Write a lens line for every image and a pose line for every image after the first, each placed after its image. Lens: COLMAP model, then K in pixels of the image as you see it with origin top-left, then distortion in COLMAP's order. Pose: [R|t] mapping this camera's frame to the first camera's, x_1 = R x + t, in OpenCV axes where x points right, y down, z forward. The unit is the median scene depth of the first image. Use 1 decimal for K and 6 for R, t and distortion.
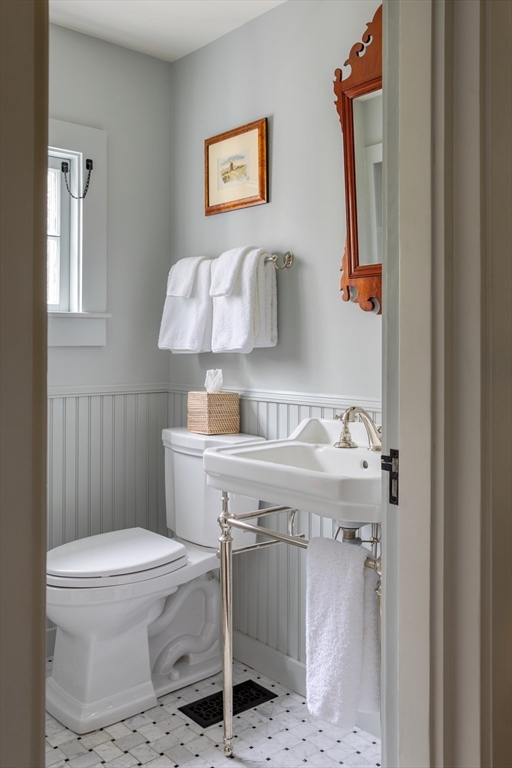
lens RADIAL K [[681.5, 0, 256.0], [0, 681.5, 384.0], [0, 0, 1]] dist [-0.002488, 0.018347]
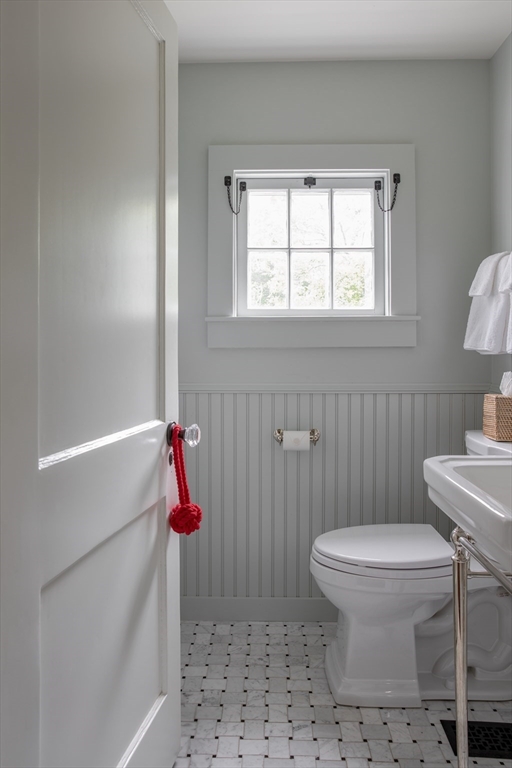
lens RADIAL K [[564.4, 0, 255.8], [0, 564.4, 372.3], [0, 0, 1]] dist [-0.062425, 0.091357]
pose [[0.738472, 0.026145, -0.673777, 0.195970], [-0.034365, 0.999409, 0.001116, -0.009185], [0.673408, 0.022330, 0.738934, 0.204661]]
